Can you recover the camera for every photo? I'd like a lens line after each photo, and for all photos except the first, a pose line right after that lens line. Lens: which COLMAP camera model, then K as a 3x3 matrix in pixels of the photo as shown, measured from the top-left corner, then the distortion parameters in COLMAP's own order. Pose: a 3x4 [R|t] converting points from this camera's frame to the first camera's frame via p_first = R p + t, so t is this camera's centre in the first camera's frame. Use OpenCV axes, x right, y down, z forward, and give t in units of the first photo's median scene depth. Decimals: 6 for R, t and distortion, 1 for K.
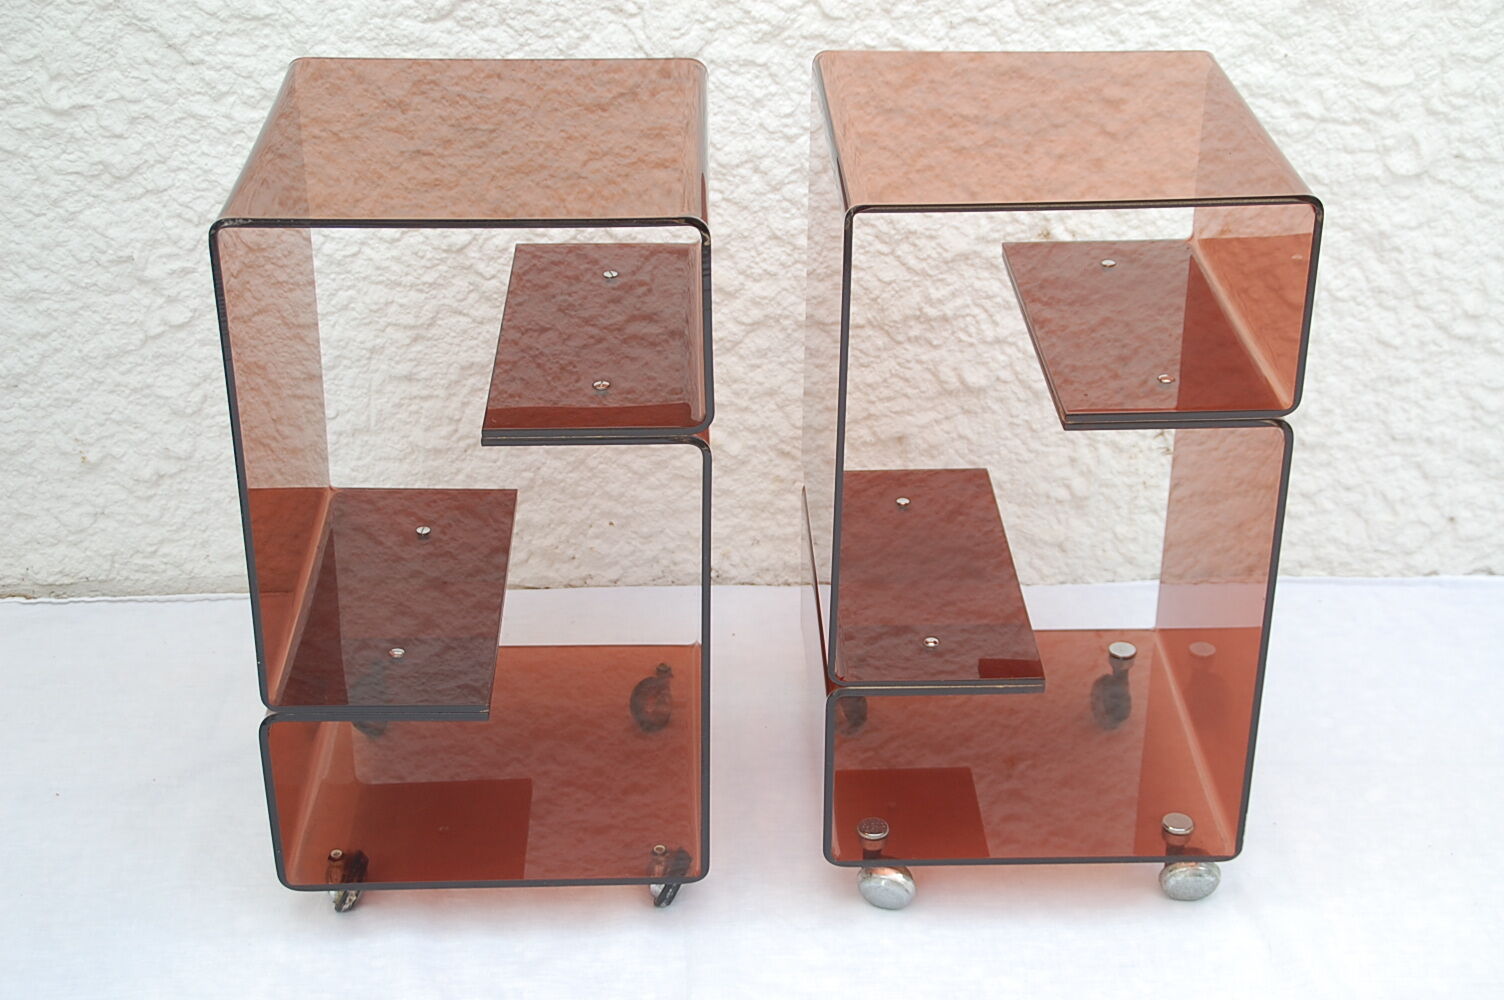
lens RADIAL K [[2425.6, 0, 752.0], [0, 2425.6, 500.0], [0, 0, 1]] dist [0.004436, -0.110429]
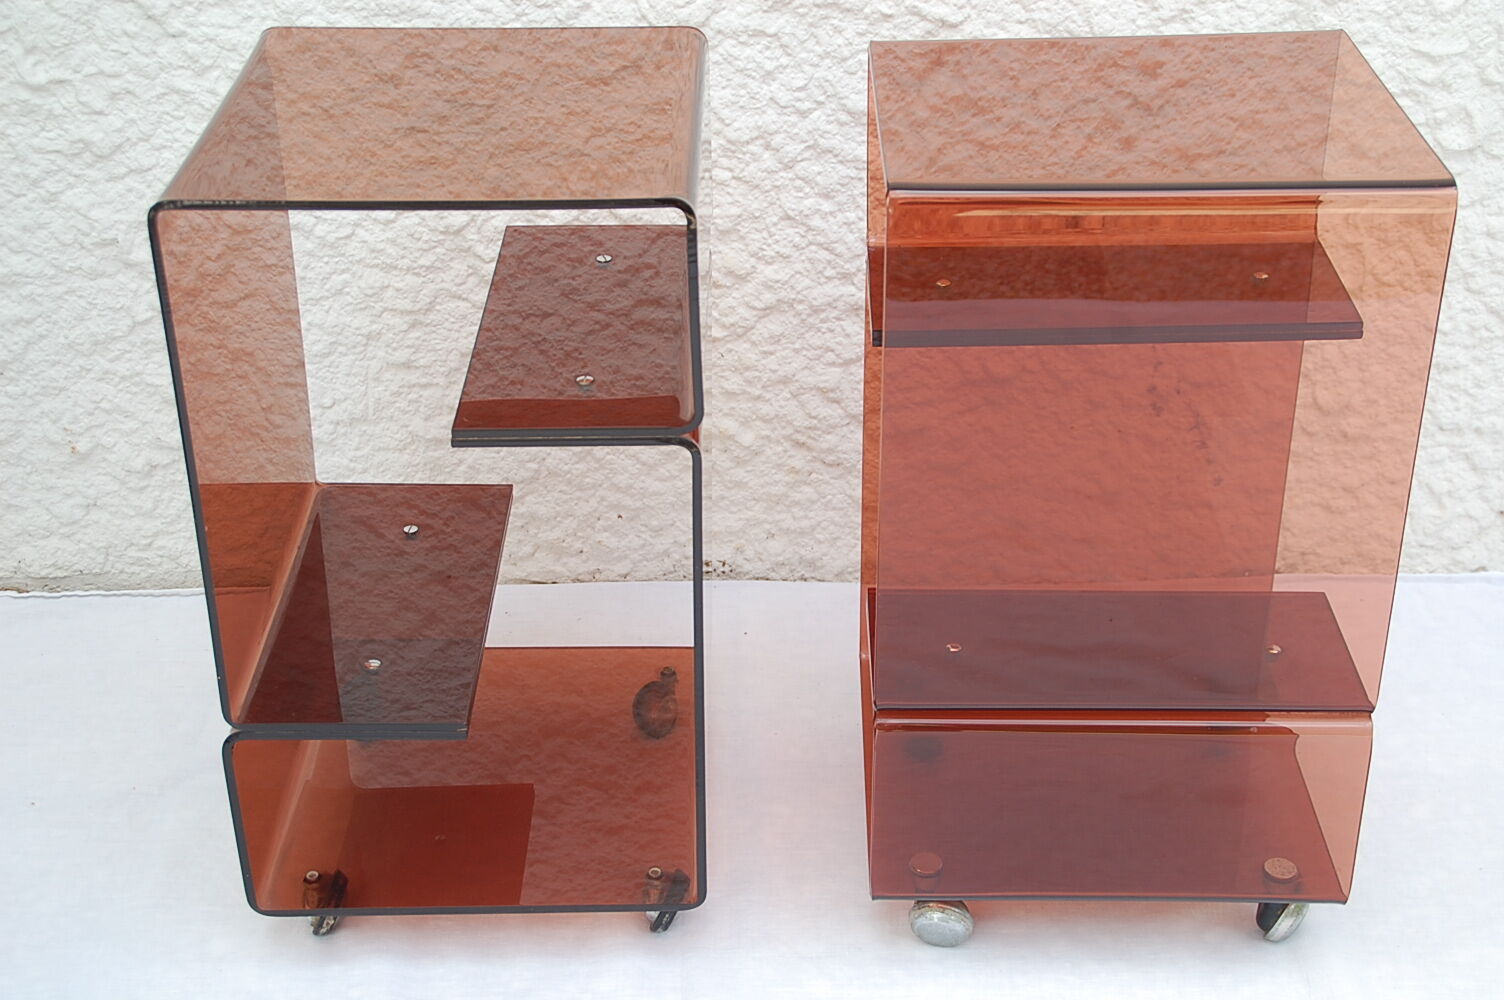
lens RADIAL K [[2250.4, 0, 752.0], [0, 2250.4, 500.0], [0, 0, 1]] dist [-0.014116, 0.102031]
pose [[0.999611, 0.001687, -0.027835, 0.020142], [-0.001180, 0.999834, 0.018199, -0.013709], [0.027861, -0.018159, 0.999447, 0.116091]]
